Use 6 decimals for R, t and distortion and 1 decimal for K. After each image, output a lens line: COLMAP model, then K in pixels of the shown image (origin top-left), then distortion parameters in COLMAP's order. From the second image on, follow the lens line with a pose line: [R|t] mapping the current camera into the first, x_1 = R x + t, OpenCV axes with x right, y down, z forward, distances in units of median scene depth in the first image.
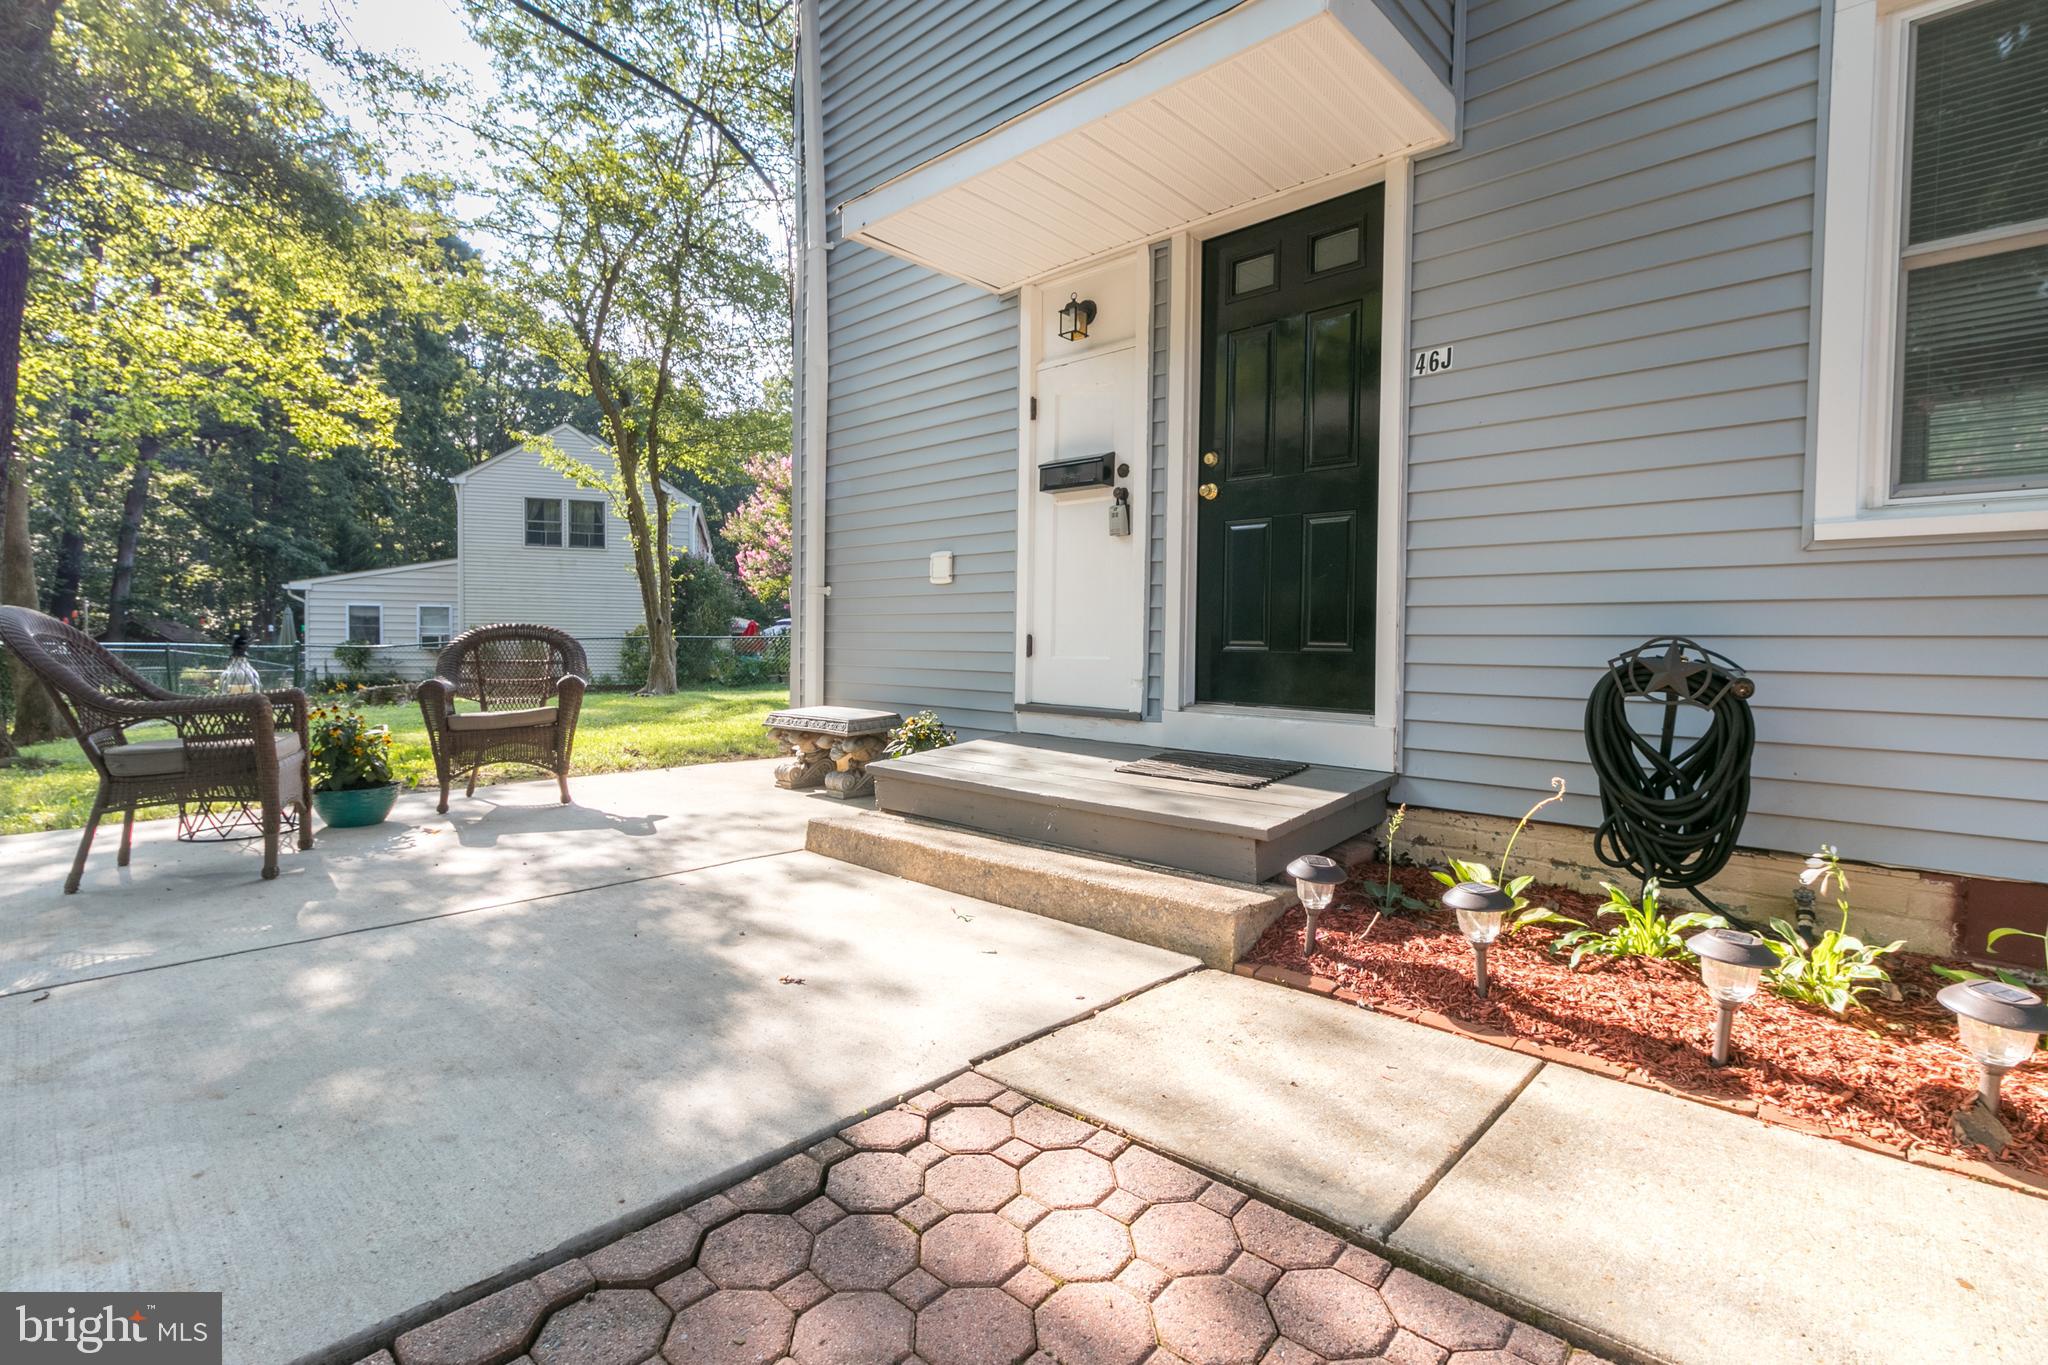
lens RADIAL K [[967.8, 0, 1022.7], [0, 967.8, 661.9], [0, 0, 1]] dist [0.006830, -0.000269]
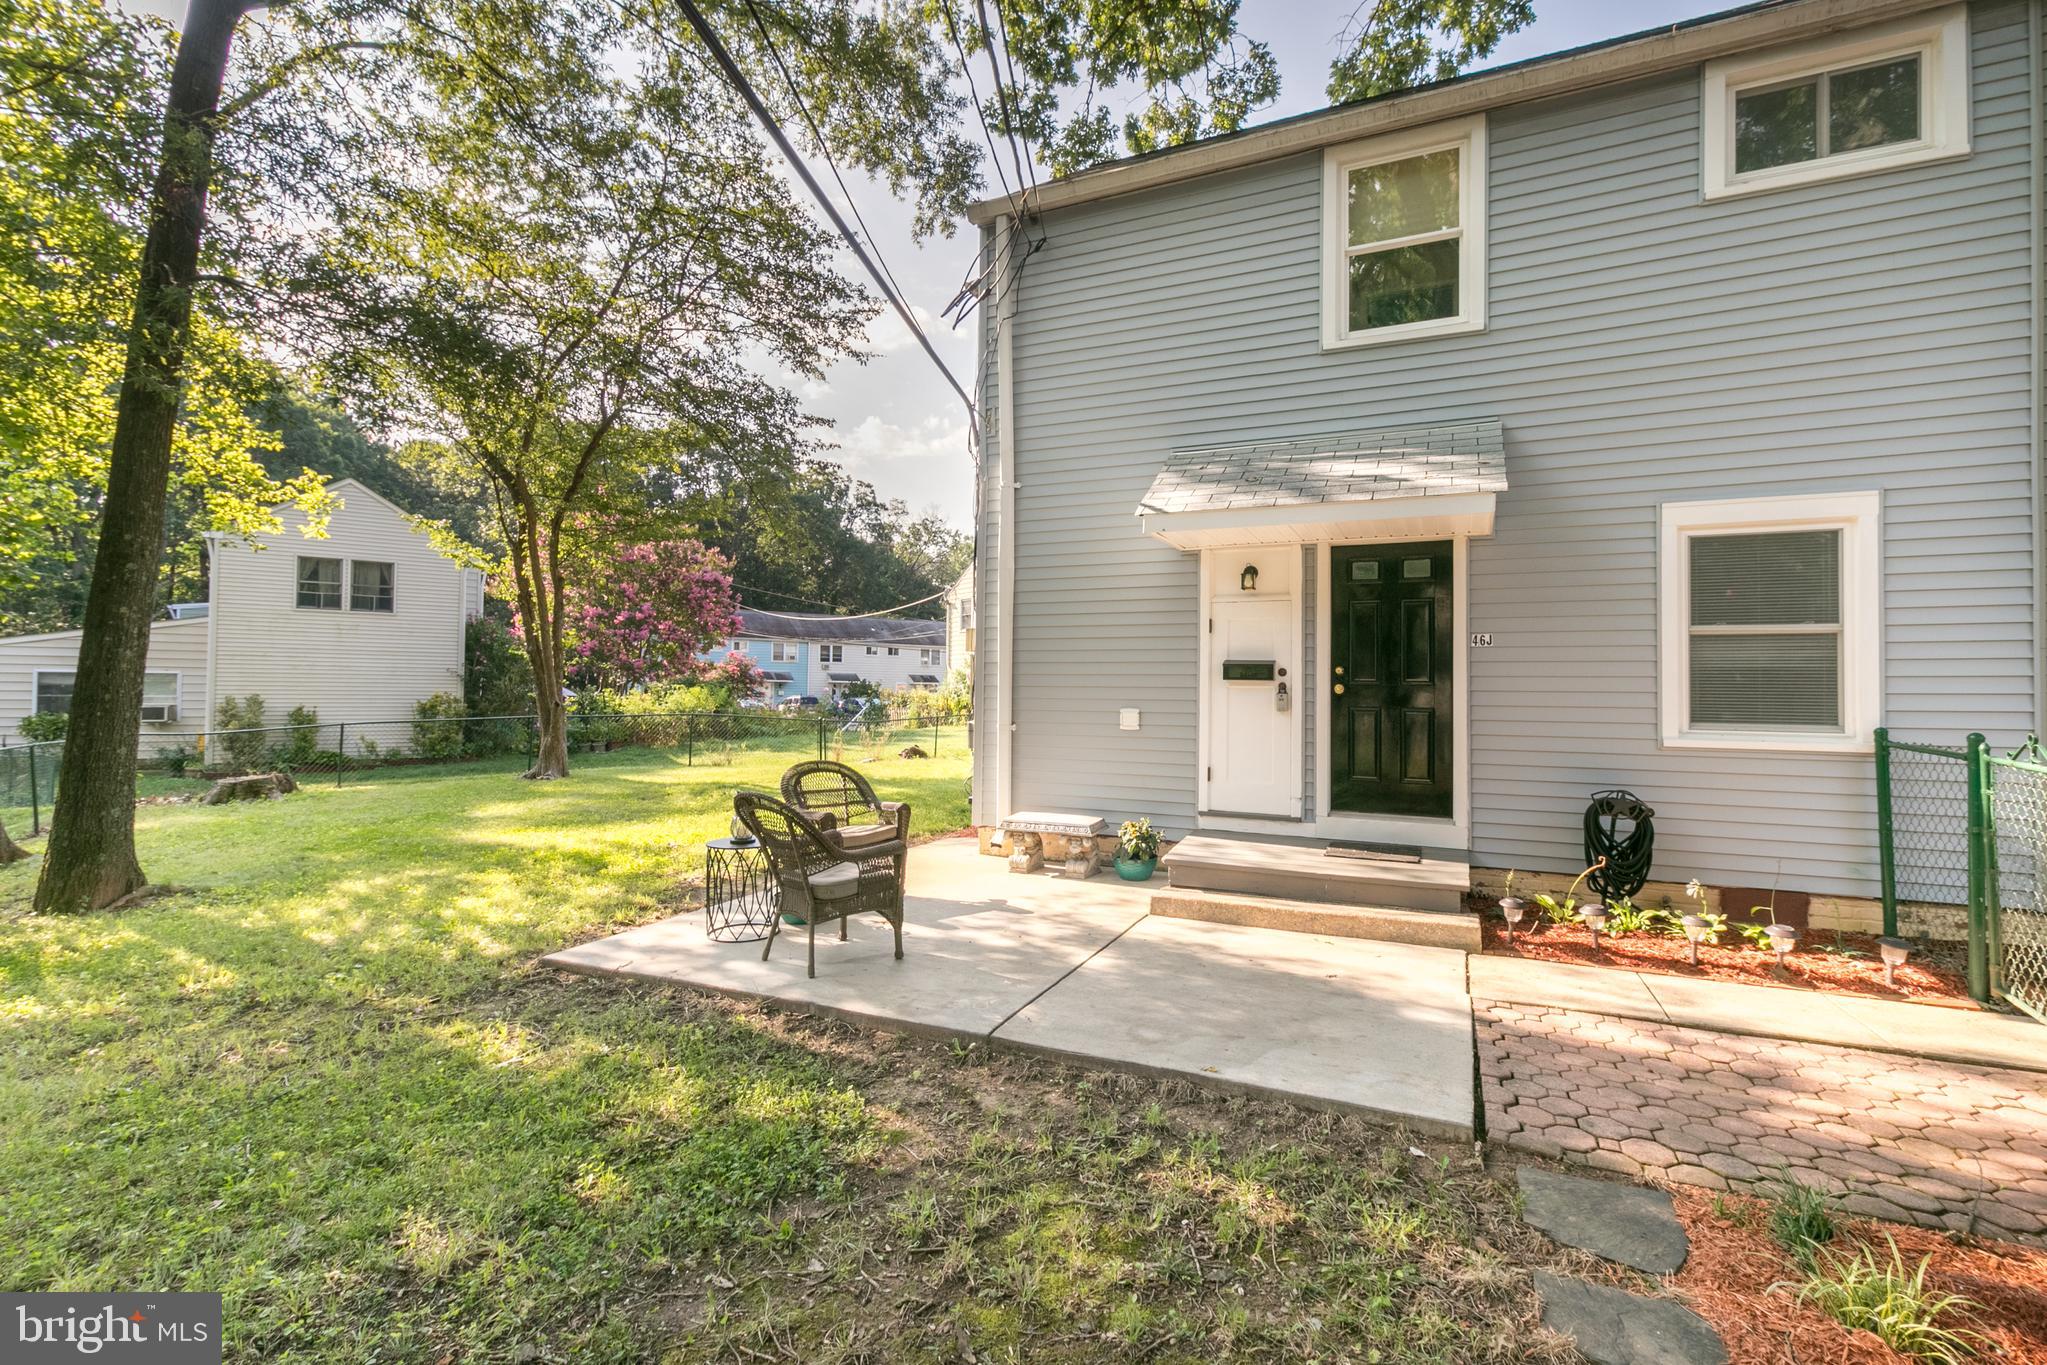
lens RADIAL K [[967.3, 0, 1022.2], [0, 967.3, 661.9], [0, 0, 1]] dist [0.006830, -0.000269]
pose [[0.946695, 0.005110, 0.322092, -0.918159], [0.007914, 0.999203, -0.039114, -0.162831], [-0.322035, 0.039578, 0.945900, -0.473156]]
